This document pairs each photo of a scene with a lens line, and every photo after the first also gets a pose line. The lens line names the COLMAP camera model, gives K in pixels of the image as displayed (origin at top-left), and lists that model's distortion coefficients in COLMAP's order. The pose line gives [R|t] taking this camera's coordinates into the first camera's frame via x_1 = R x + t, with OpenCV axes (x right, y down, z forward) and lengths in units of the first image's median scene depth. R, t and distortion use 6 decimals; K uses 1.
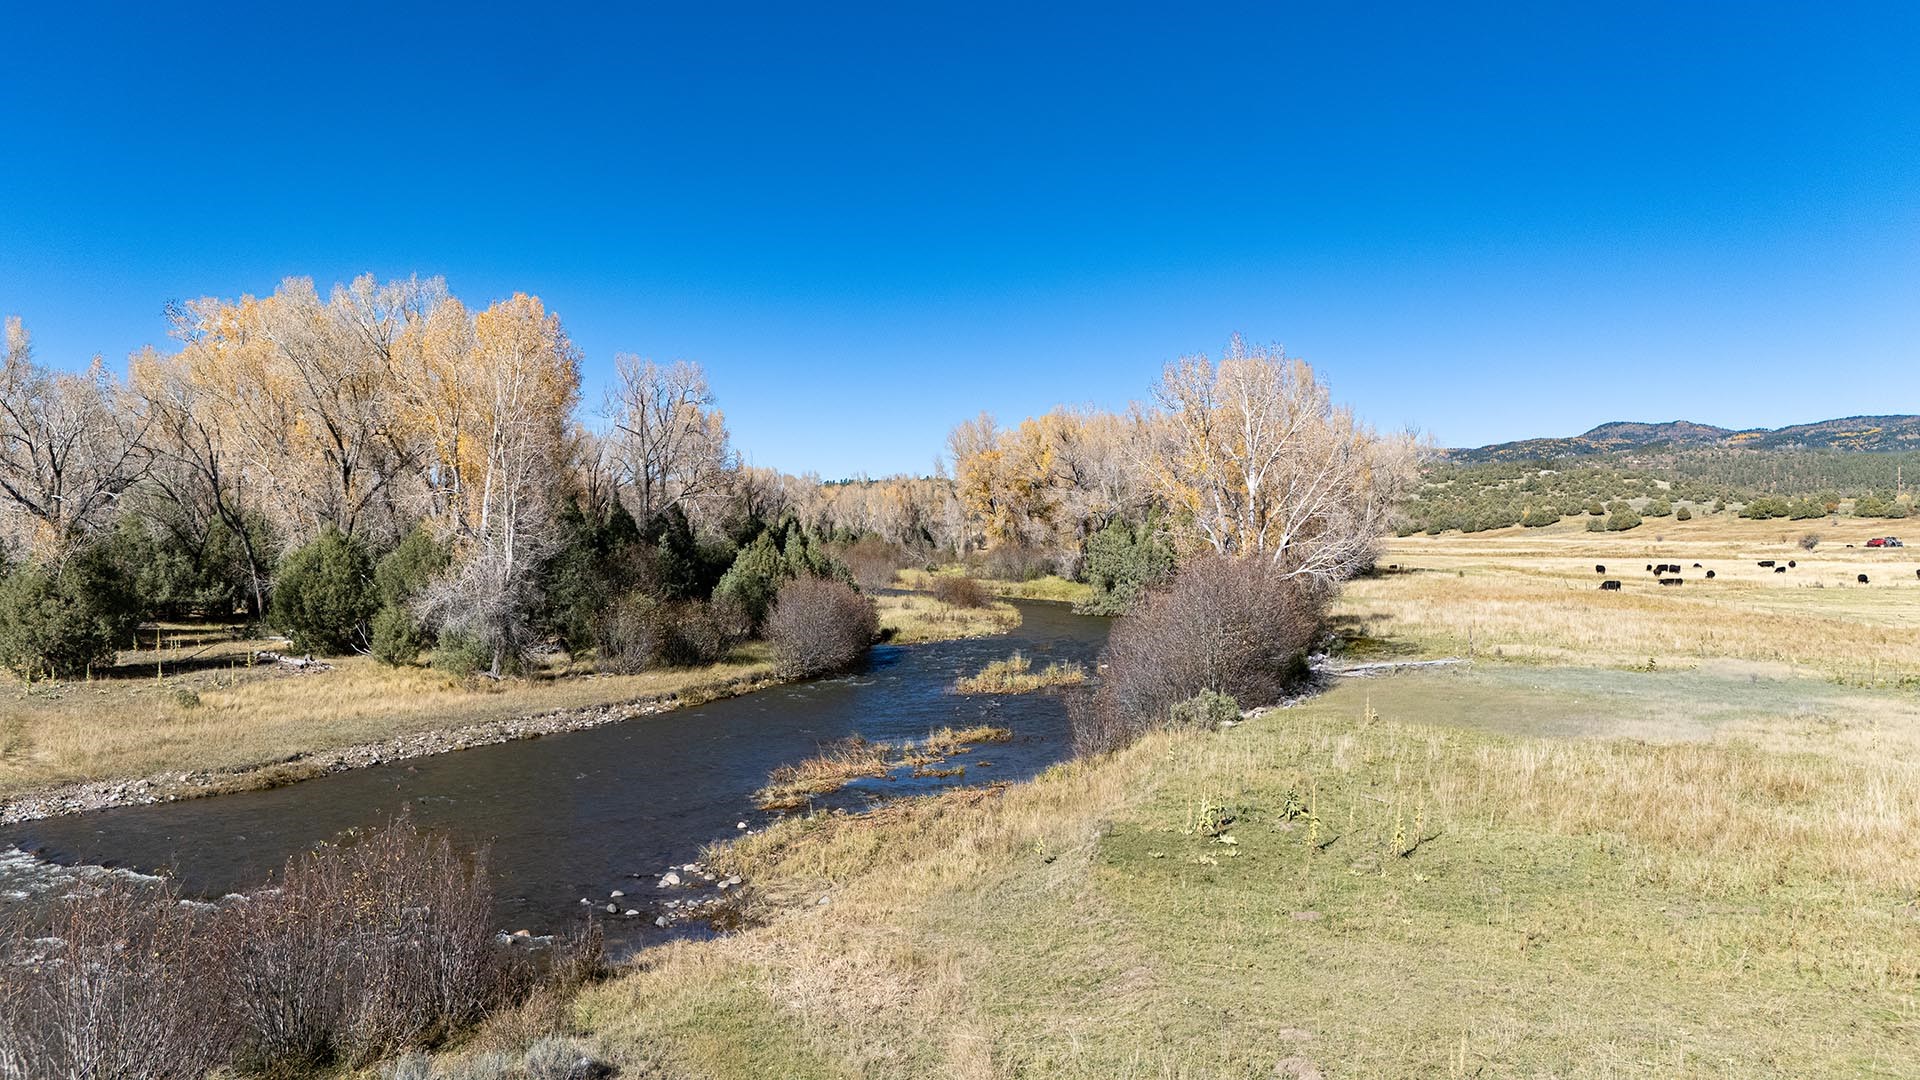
lens RADIAL K [[1408.4, 0, 967.8], [0, 1408.4, 535.0], [0, 0, 1]] dist [0.067437, -0.073098]
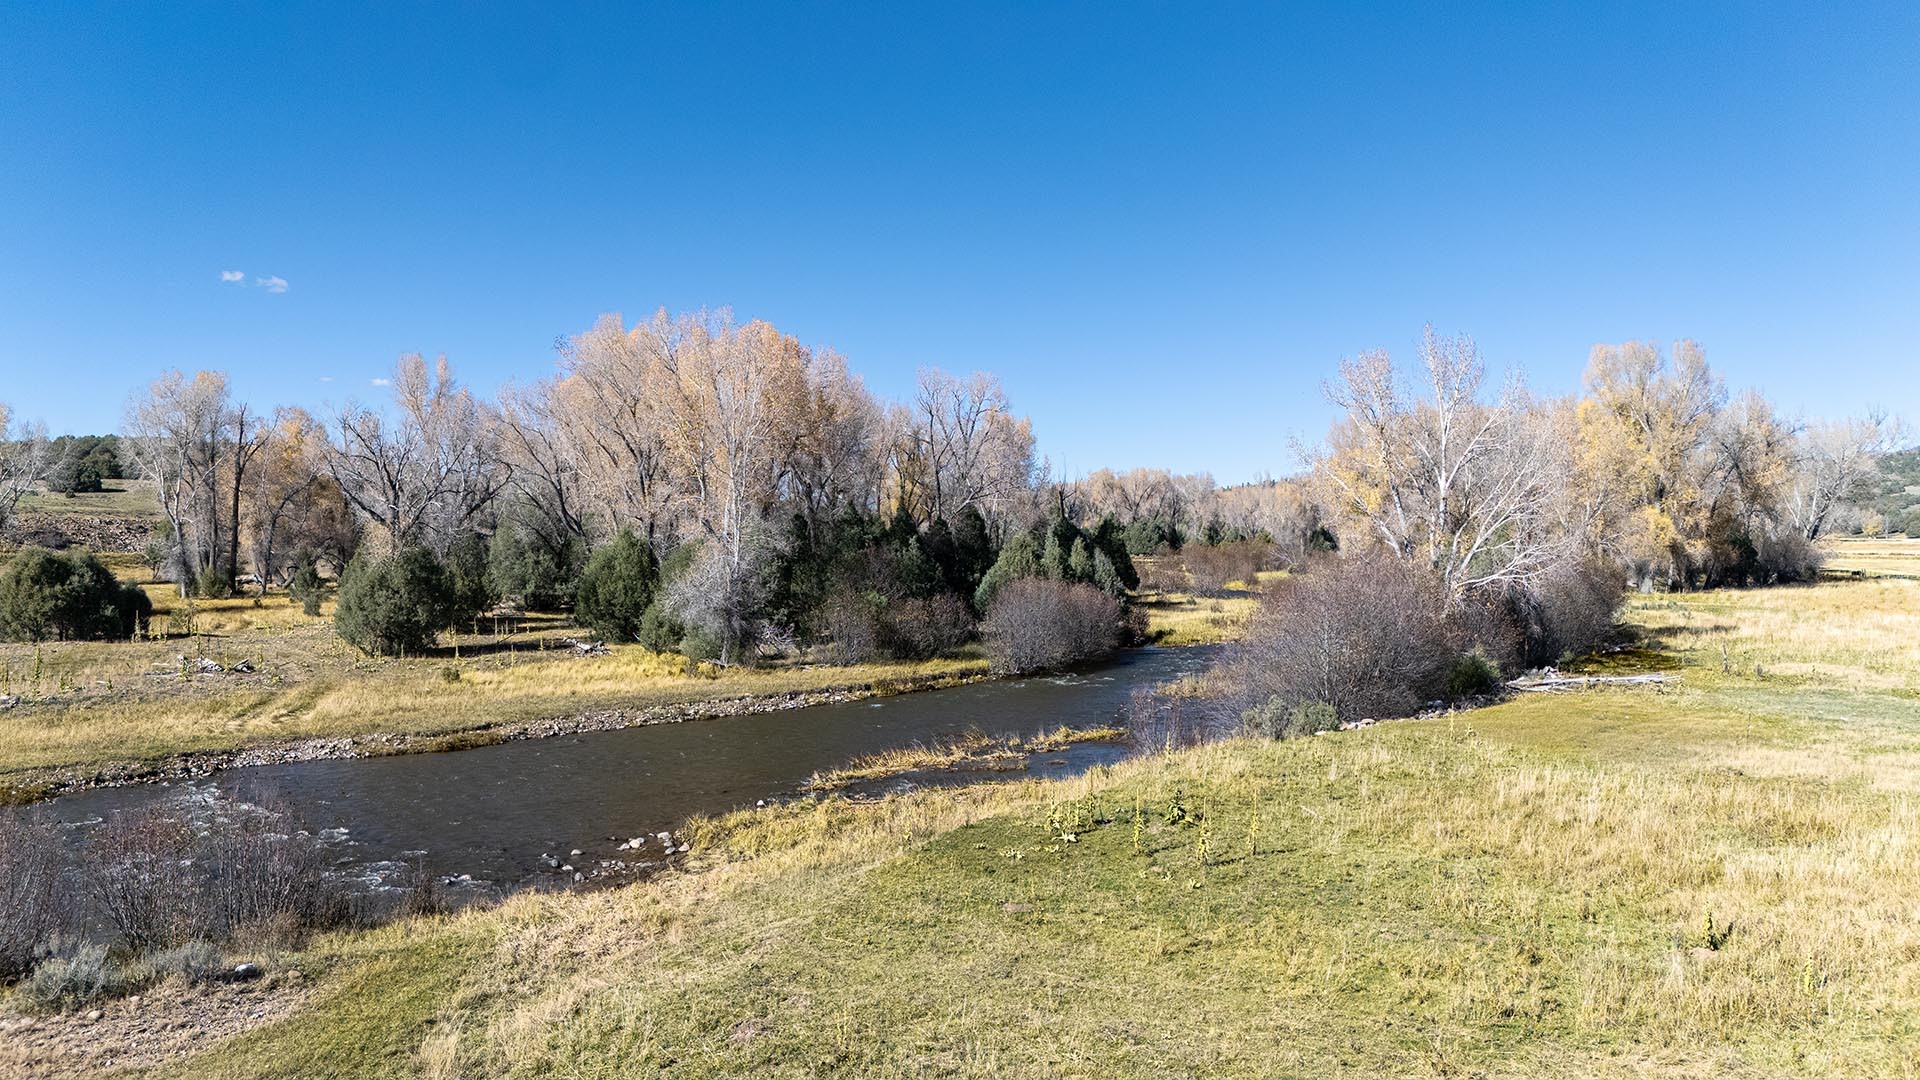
lens RADIAL K [[1405.3, 0, 960.0], [0, 1405.3, 540.0], [0, 0, 1]] dist [0.088855, -0.100964]
pose [[0.950847, 0.000931, -0.309659, 0.181145], [0.000066, 0.999995, 0.003211, -0.001589], [0.309661, -0.003074, 0.950842, 0.001158]]
